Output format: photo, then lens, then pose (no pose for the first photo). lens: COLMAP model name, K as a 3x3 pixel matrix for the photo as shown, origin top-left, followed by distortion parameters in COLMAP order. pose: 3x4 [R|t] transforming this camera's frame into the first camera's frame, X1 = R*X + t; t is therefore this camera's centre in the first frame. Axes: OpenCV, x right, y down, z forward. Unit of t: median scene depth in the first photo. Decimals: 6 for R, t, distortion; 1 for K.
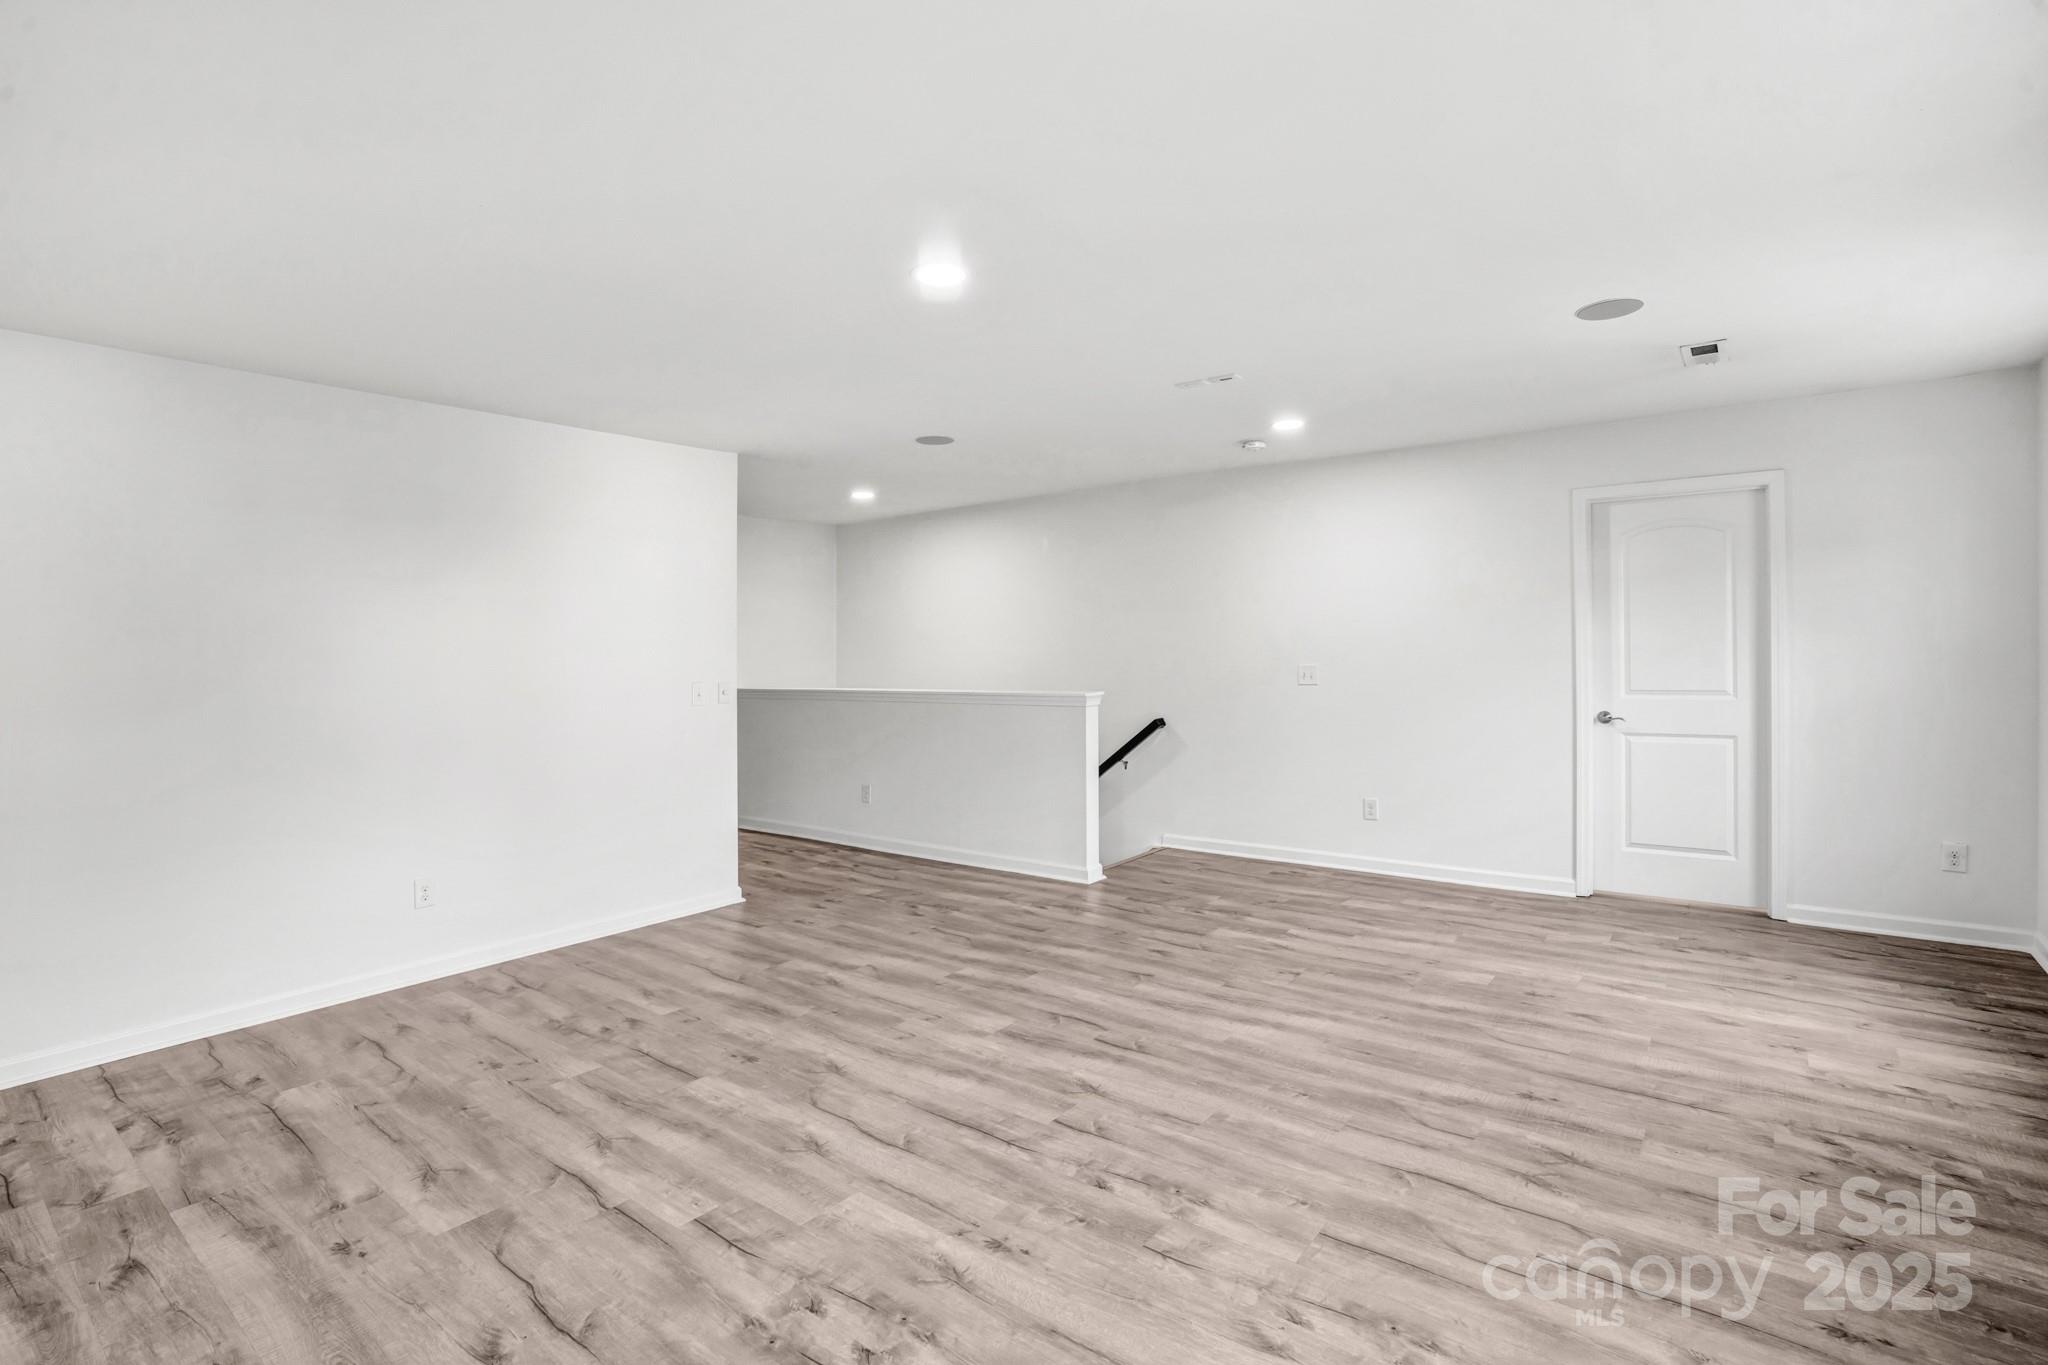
lens RADIAL K [[959.5, 0, 1015.8], [0, 959.5, 652.5], [0, 0, 1]] dist [-0.055784, 0.022238]
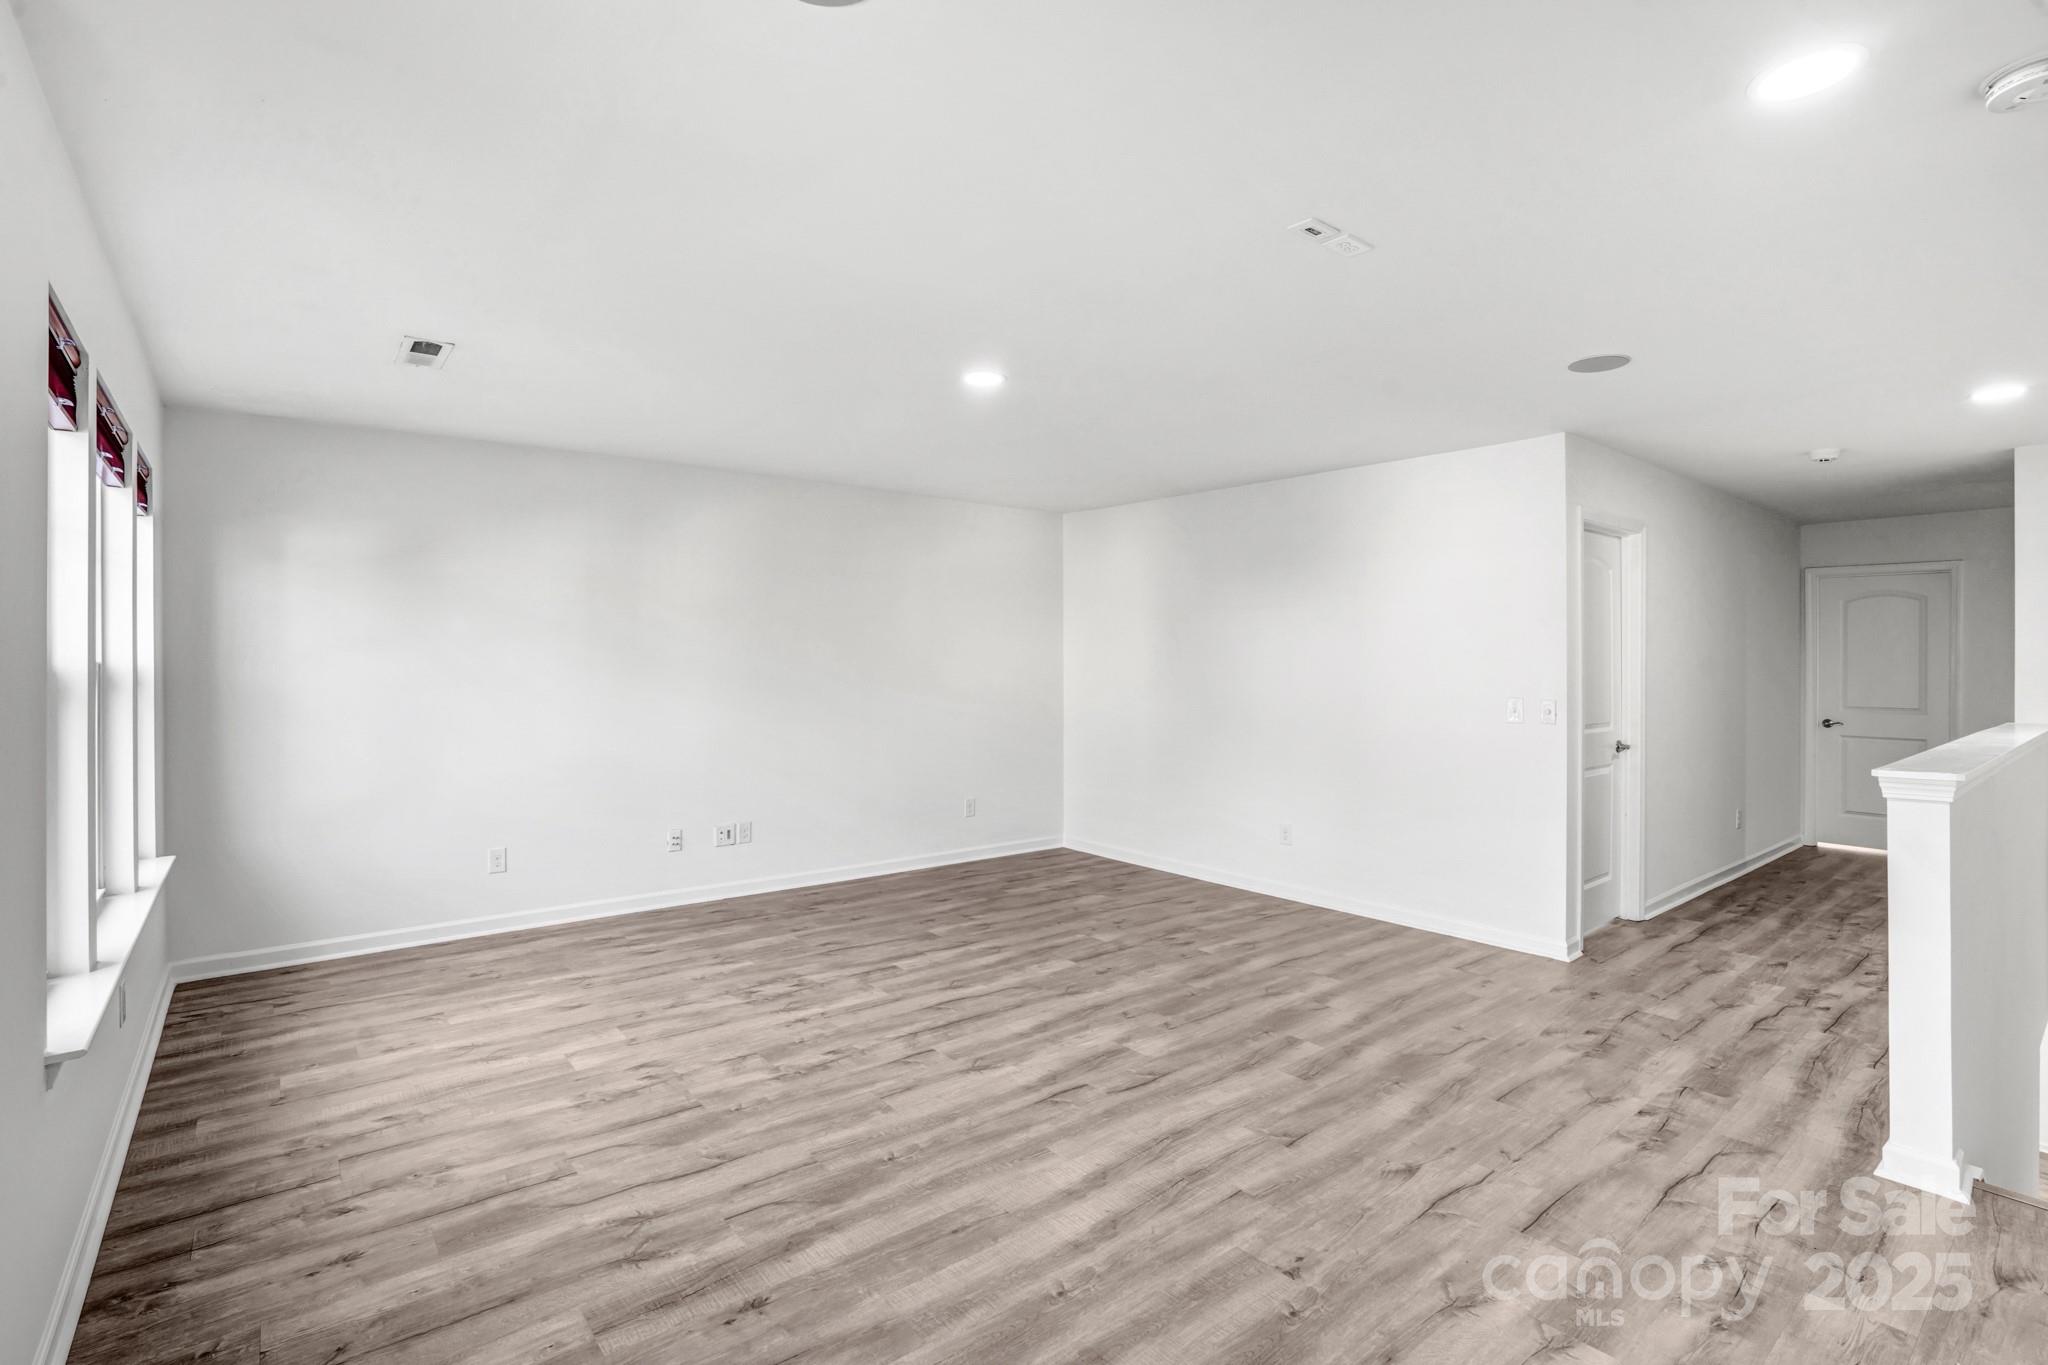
lens RADIAL K [[959.5, 0, 1015.8], [0, 959.5, 652.5], [0, 0, 1]] dist [-0.055784, 0.022238]
pose [[-0.221314, 0.007445, -0.975174, 1.100538], [0.000962, 0.999972, 0.007416, -0.030161], [0.975202, 0.000704, -0.221315, 1.240992]]
